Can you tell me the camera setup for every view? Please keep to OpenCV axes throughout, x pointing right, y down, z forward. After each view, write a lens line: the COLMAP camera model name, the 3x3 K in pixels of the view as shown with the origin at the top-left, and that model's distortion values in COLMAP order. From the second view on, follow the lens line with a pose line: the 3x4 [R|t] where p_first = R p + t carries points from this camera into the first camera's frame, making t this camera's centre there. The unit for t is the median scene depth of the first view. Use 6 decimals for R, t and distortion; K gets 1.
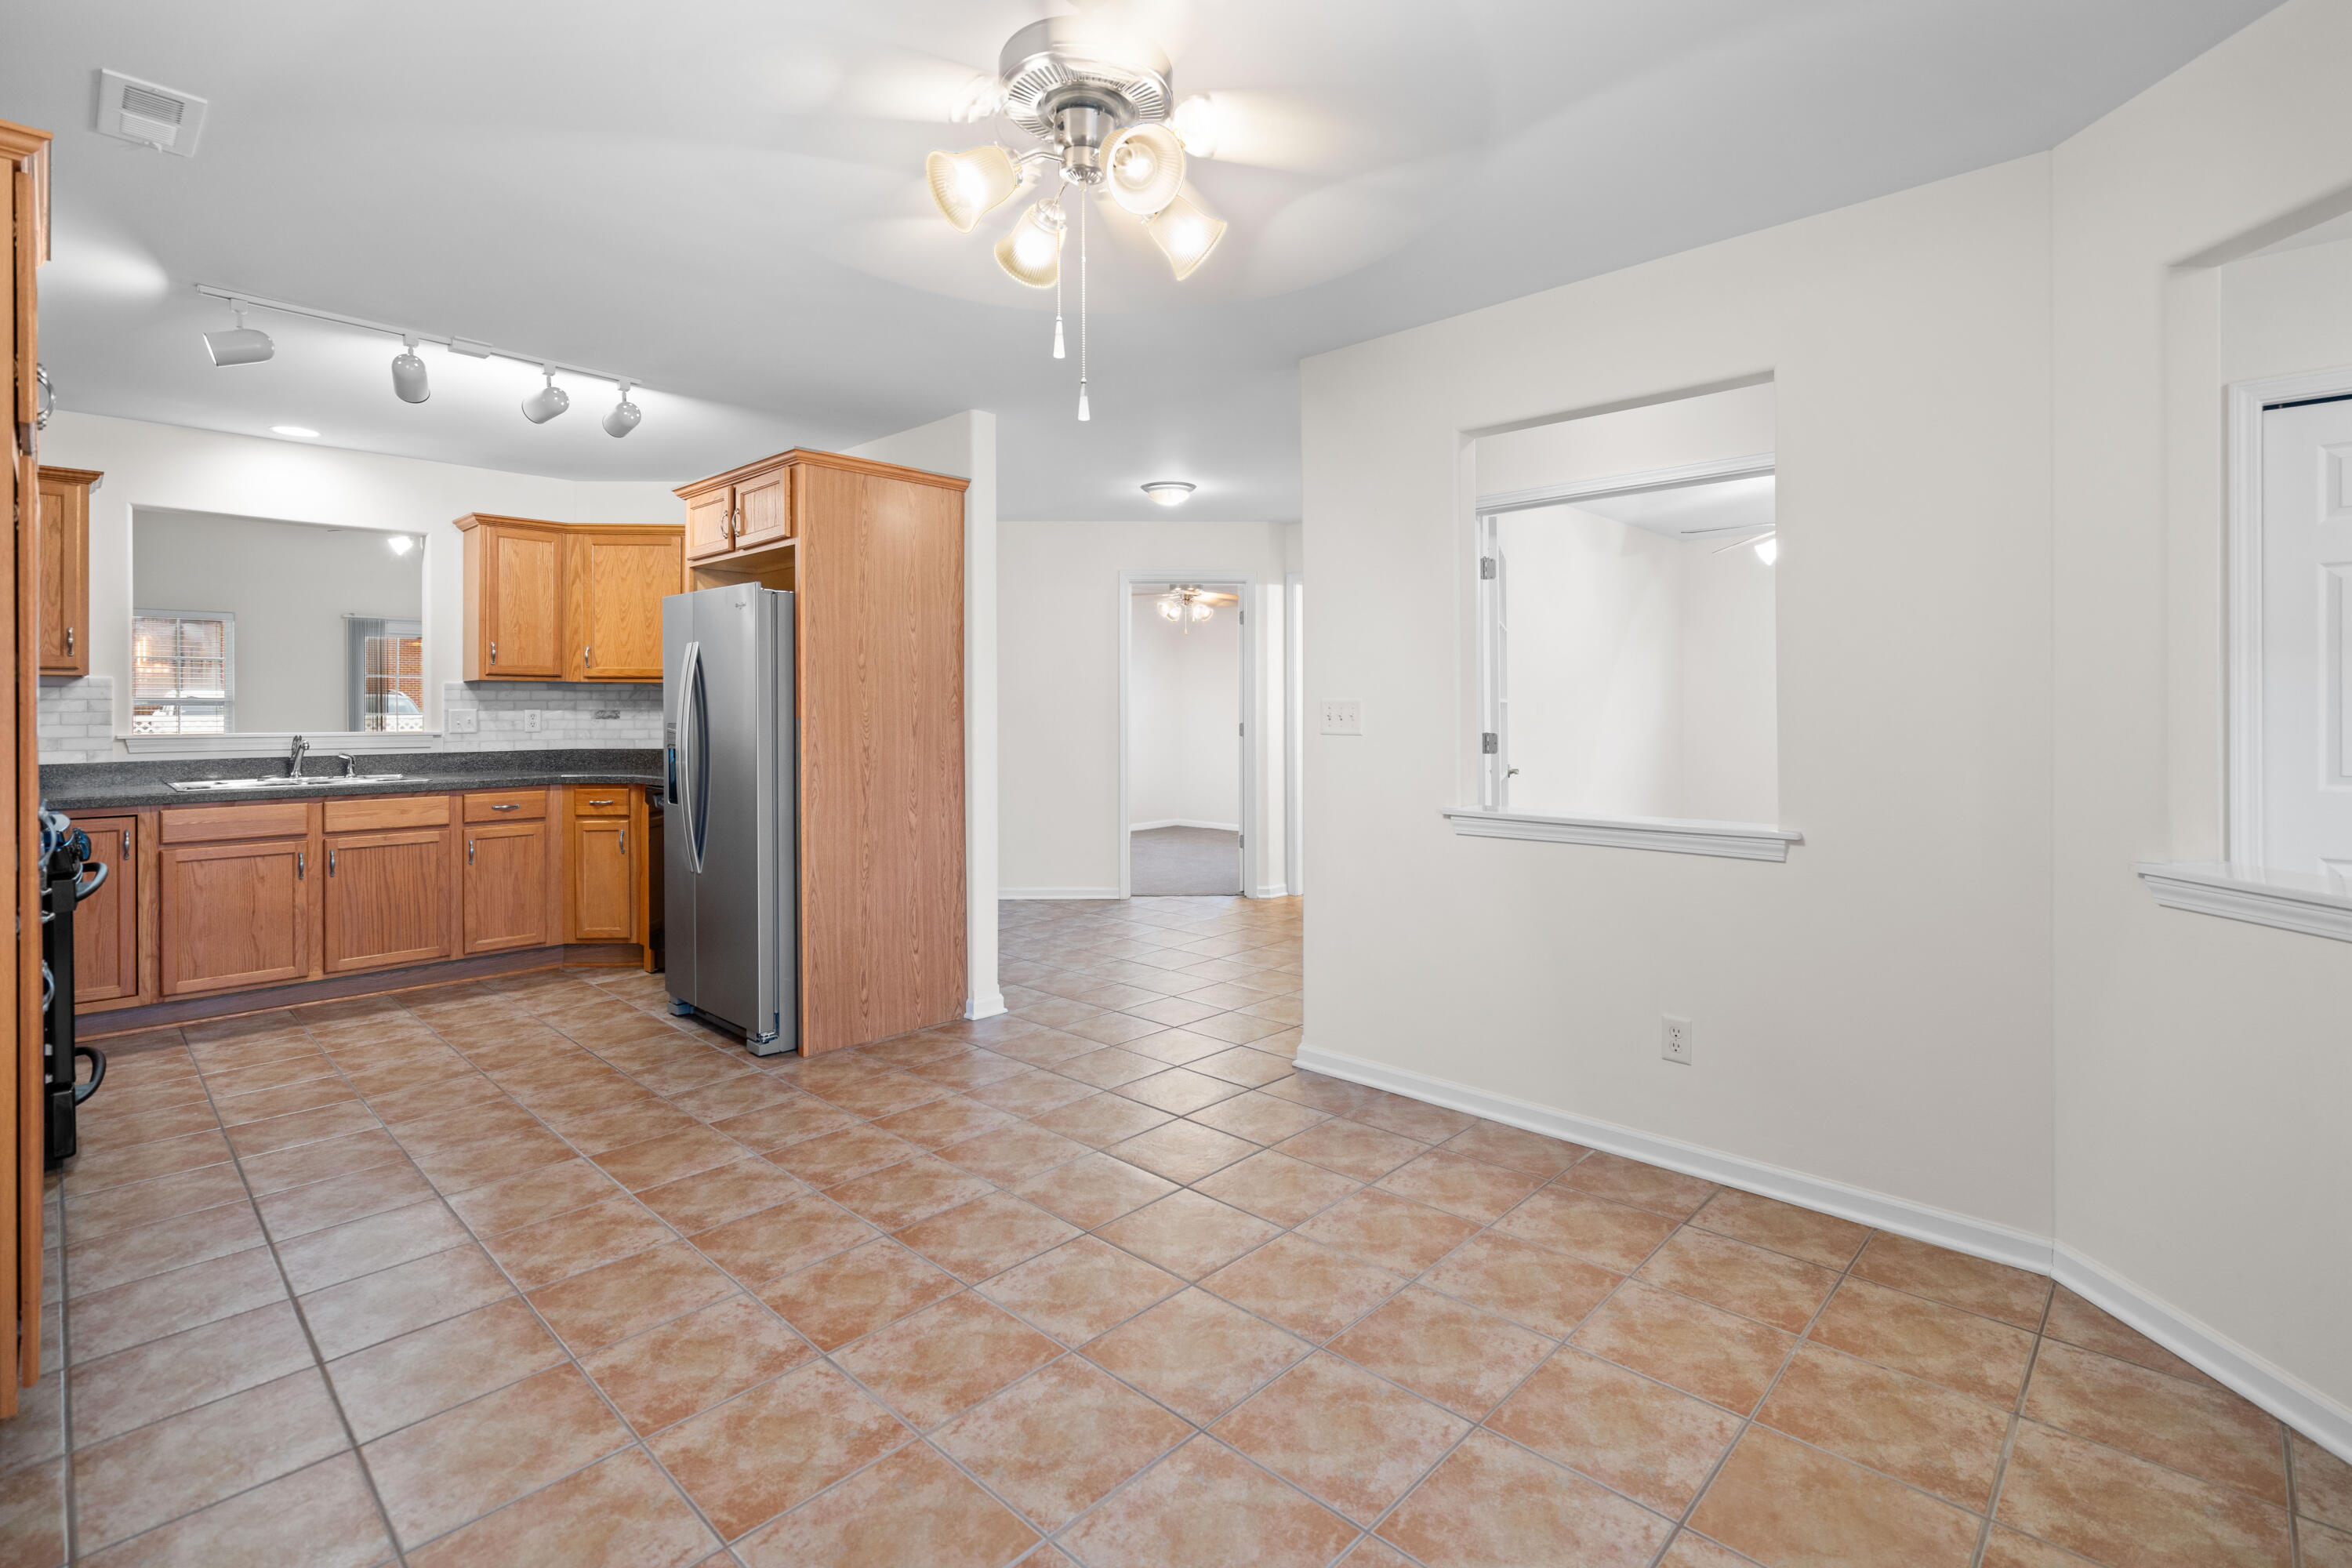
lens RADIAL K [[1052.6, 0, 1170.3], [0, 1052.6, 710.6], [0, 0, 1]] dist [-0.009444, 0.002490]
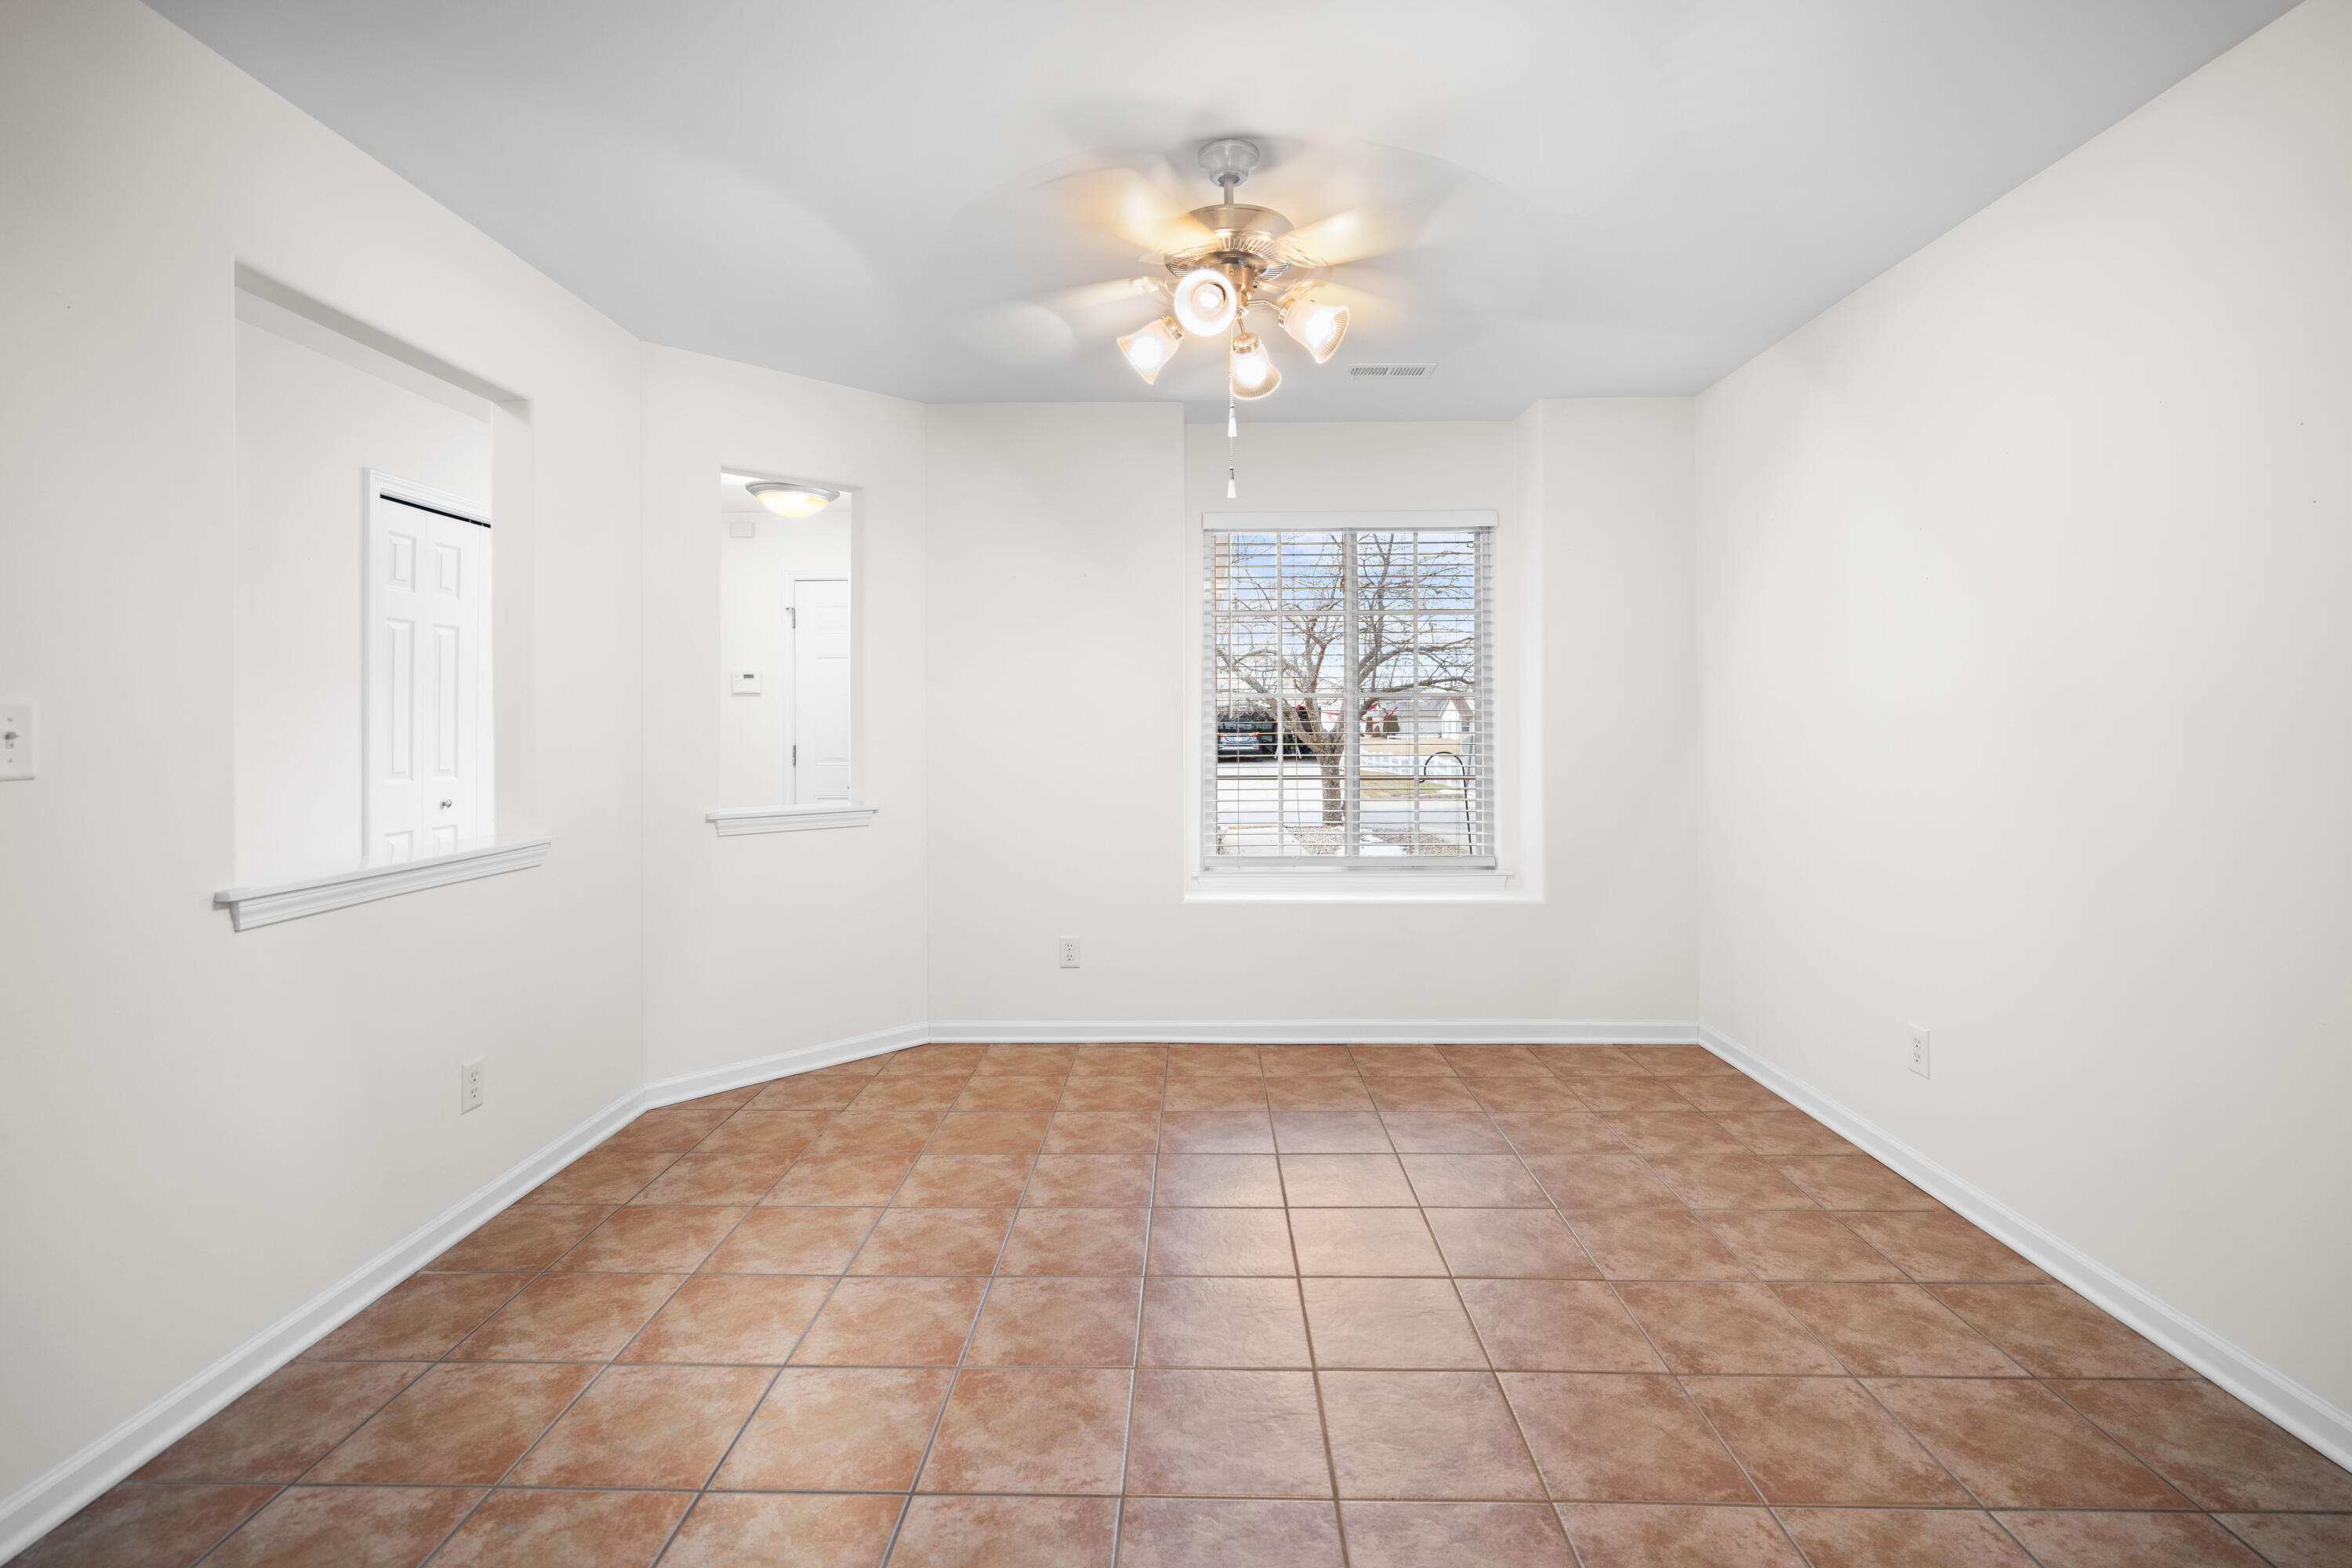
lens RADIAL K [[1052.6, 0, 1181.6], [0, 1052.6, 721.7], [0, 0, 1]] dist [-0.009444, 0.002490]
pose [[-0.671127, 0.002278, 0.741339, -0.327796], [0.001931, 0.999997, -0.001325, 0.000243], [-0.741340, 0.000543, -0.671130, 0.623186]]
